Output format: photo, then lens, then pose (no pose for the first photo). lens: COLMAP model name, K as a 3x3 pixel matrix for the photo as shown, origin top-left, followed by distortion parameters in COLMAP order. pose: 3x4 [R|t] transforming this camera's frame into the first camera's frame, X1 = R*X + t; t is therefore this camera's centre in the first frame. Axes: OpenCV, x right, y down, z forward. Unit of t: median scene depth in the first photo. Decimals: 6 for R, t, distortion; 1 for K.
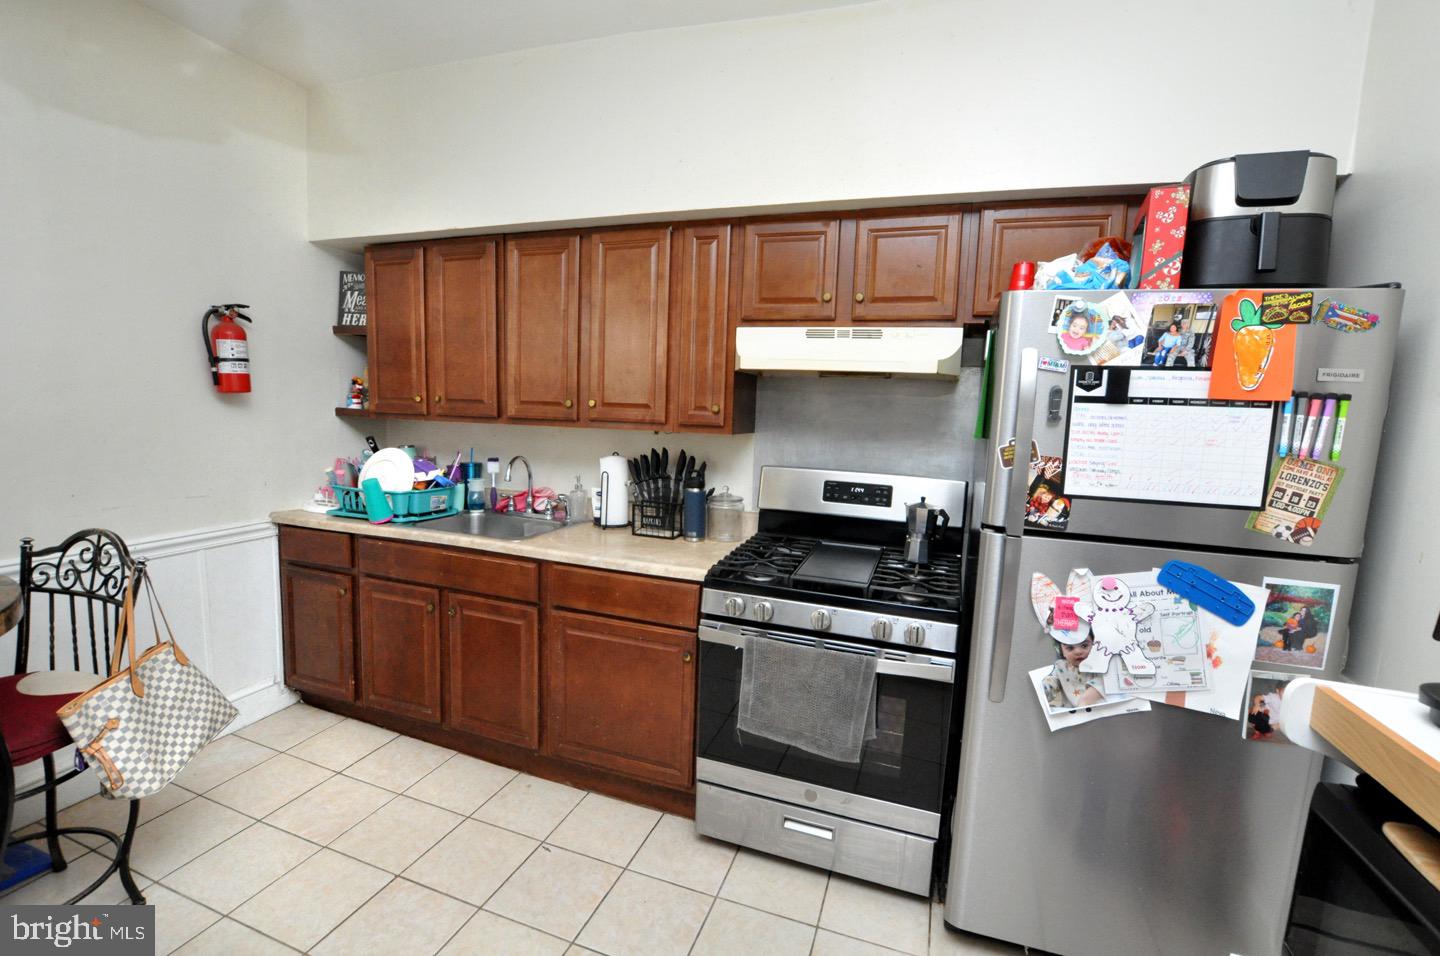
lens RADIAL K [[637.2, 0, 720.0], [0, 637.2, 478.0], [0, 0, 1]] dist [-0.020084, 0.000183]
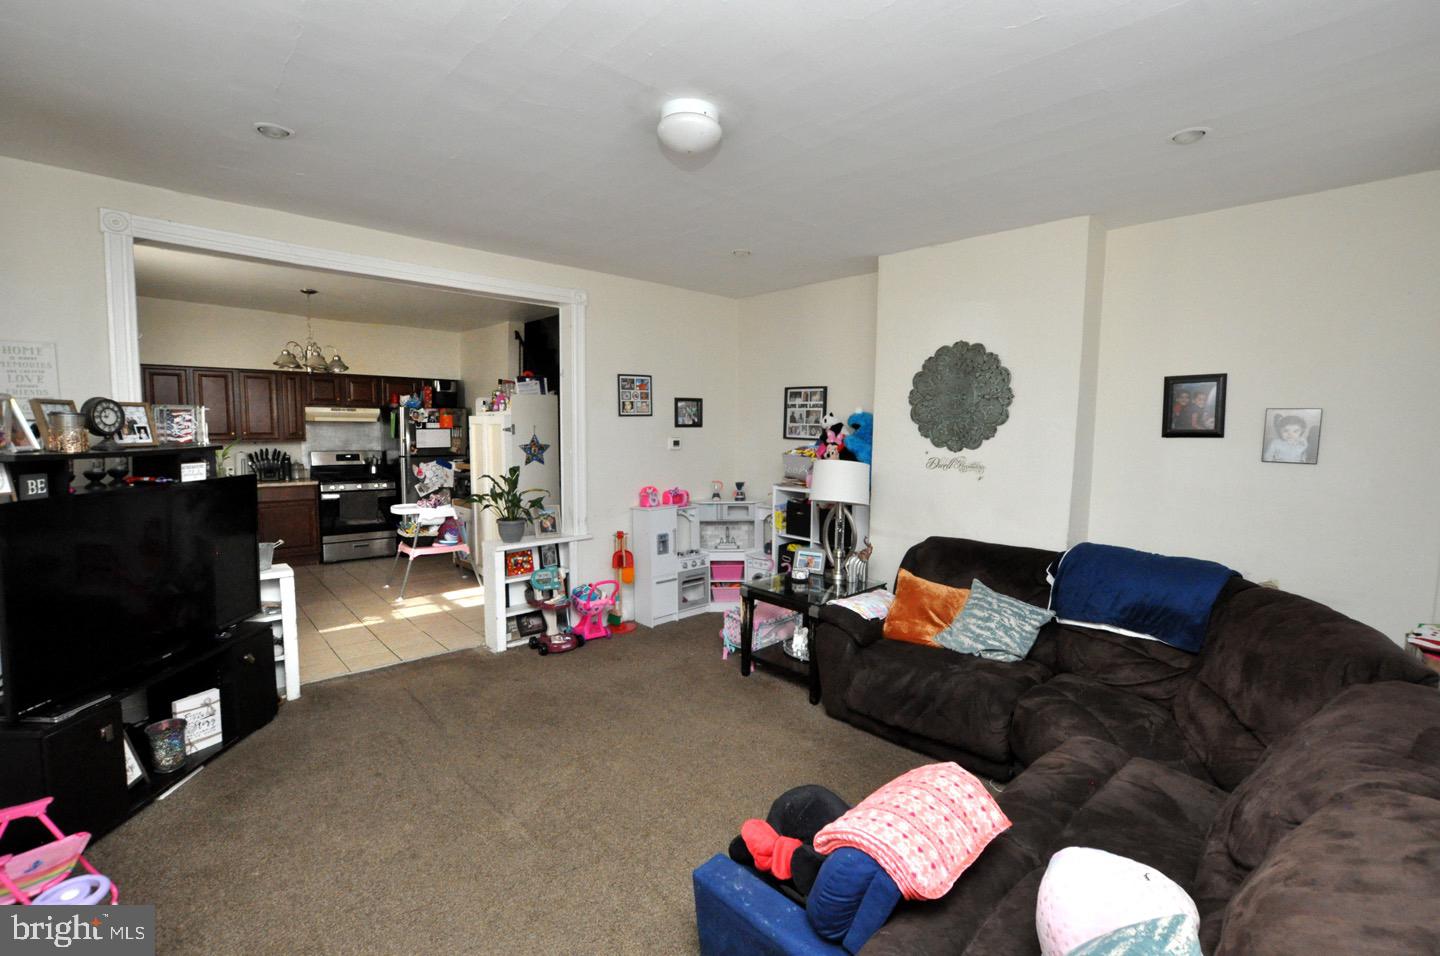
lens RADIAL K [[637.2, 0, 720.0], [0, 637.2, 478.0], [0, 0, 1]] dist [-0.020084, 0.000183]
pose [[0.482807, -0.104683, 0.869448, -2.629285], [0.105000, 0.992587, 0.061202, 0.203834], [-0.869410, 0.061743, 0.490219, -3.453374]]
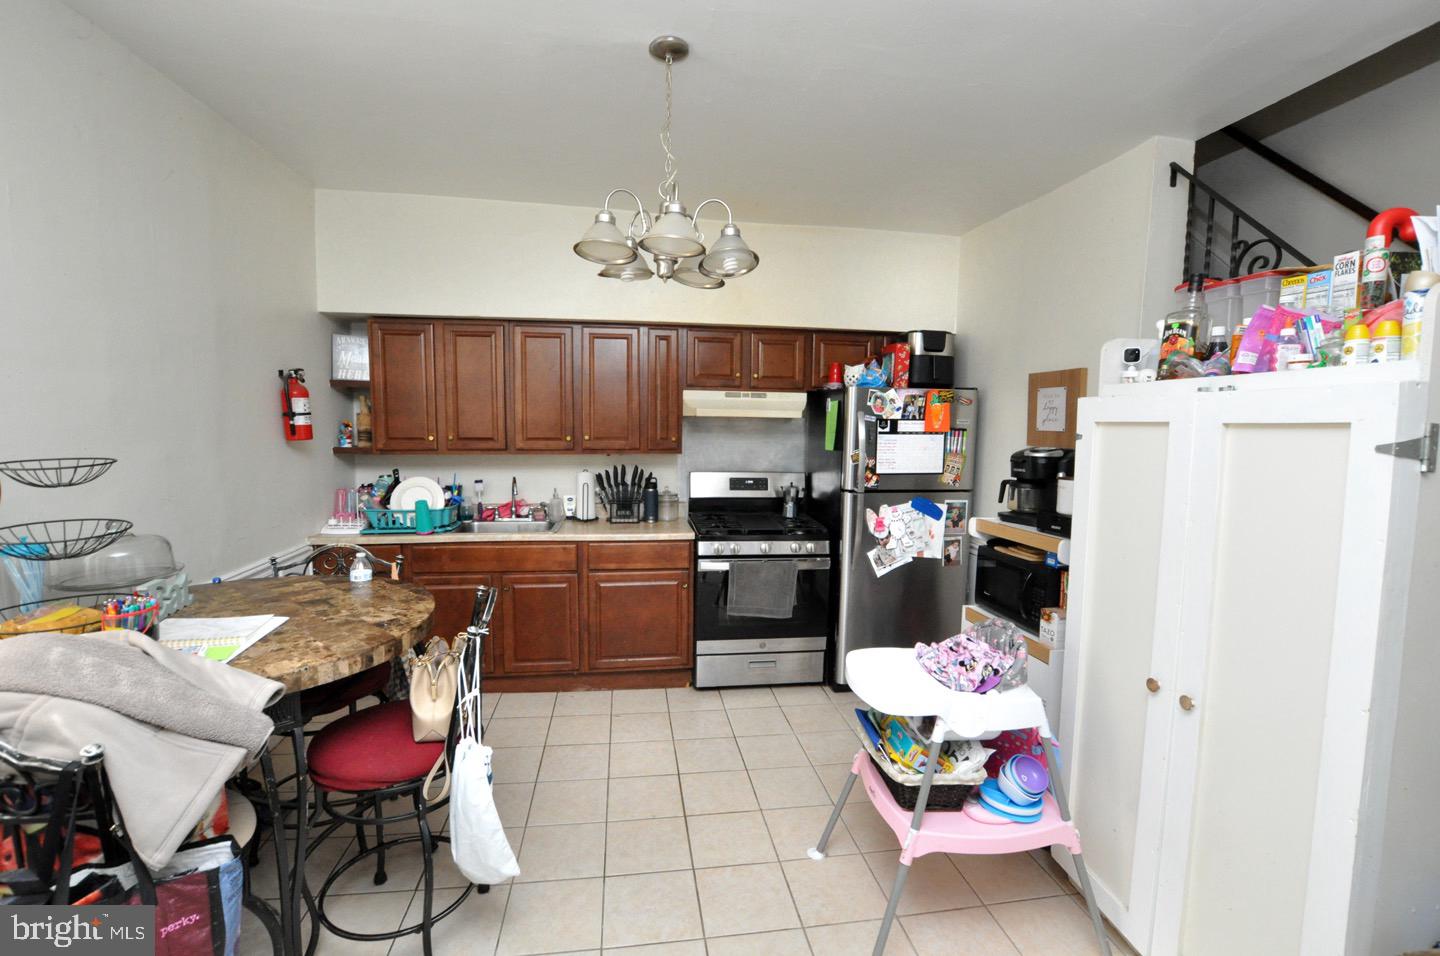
lens RADIAL K [[632.6, 0, 720.0], [0, 632.6, 478.0], [0, 0, 1]] dist [-0.001720, -0.000082]
pose [[0.884021, -0.068779, 0.462359, -1.036231], [0.073459, 0.997267, 0.007897, -0.018280], [-0.461639, 0.026983, 0.886658, -0.792832]]
